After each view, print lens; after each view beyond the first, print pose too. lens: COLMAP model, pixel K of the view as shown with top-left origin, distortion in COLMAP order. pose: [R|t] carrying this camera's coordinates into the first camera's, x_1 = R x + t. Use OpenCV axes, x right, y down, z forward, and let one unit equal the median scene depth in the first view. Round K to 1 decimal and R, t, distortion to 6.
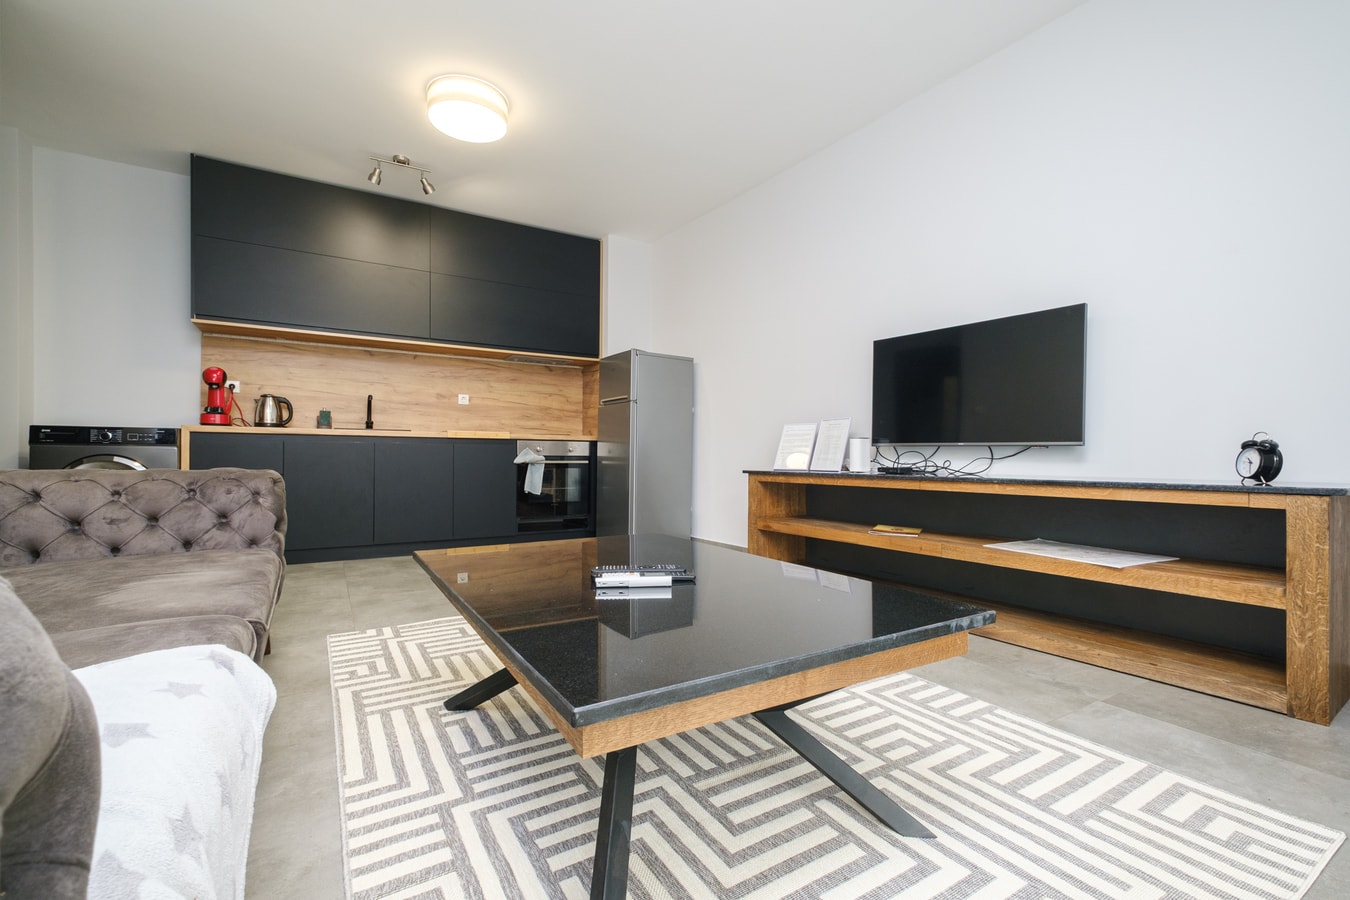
lens RADIAL K [[581.3, 0, 675.5], [0, 581.3, 458.6], [0, 0, 1]] dist [0.014777, -0.003347]
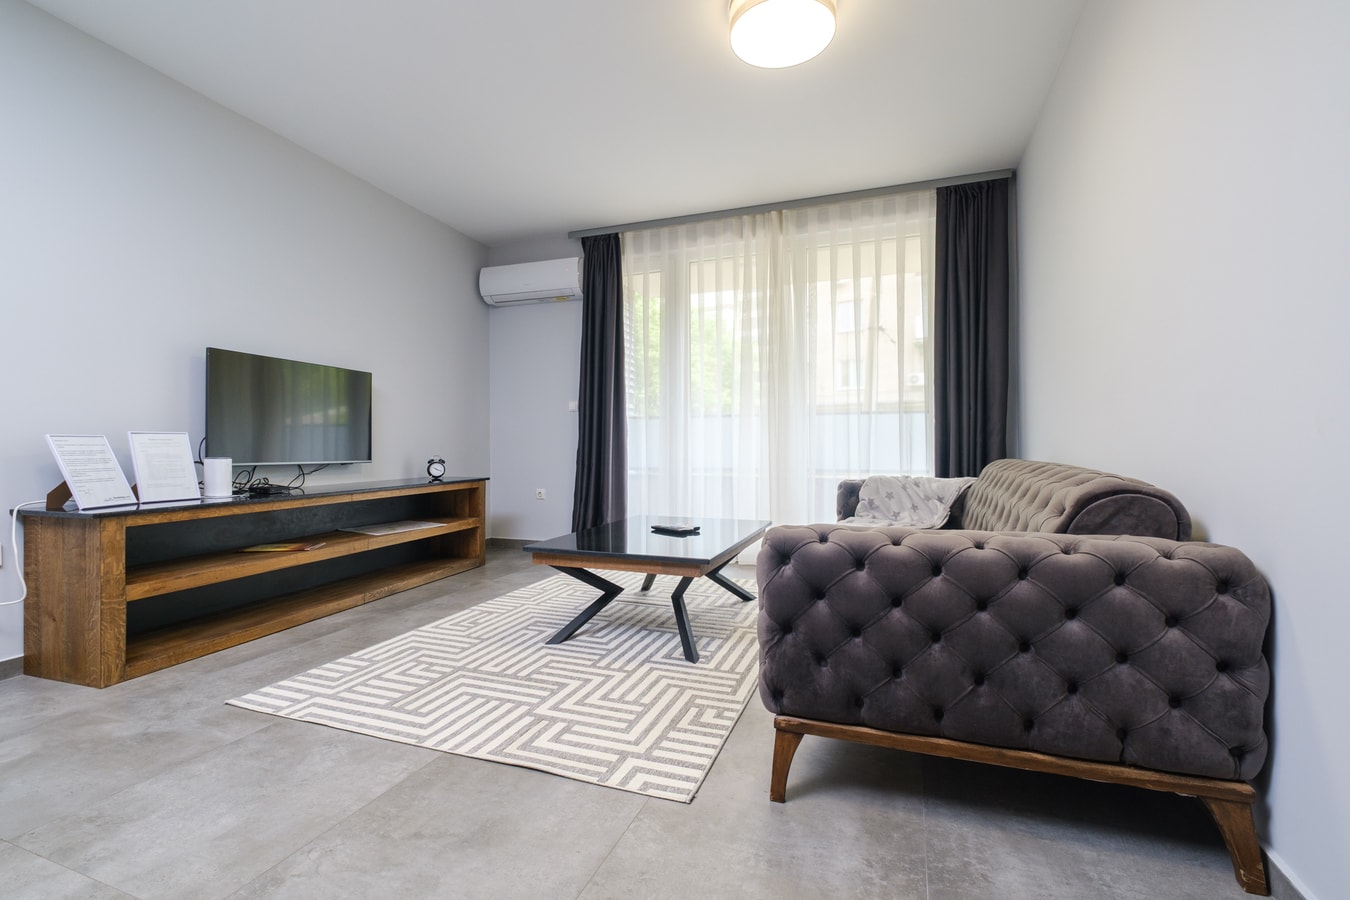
lens RADIAL K [[581.3, 0, 661.1], [0, 581.3, 453.9], [0, 0, 1]] dist [0.014777, -0.003347]
pose [[-0.607564, -0.012044, 0.794179, -0.664193], [-0.004866, 0.999923, 0.011442, -0.041843], [-0.794256, 0.003087, -0.607576, 0.877034]]
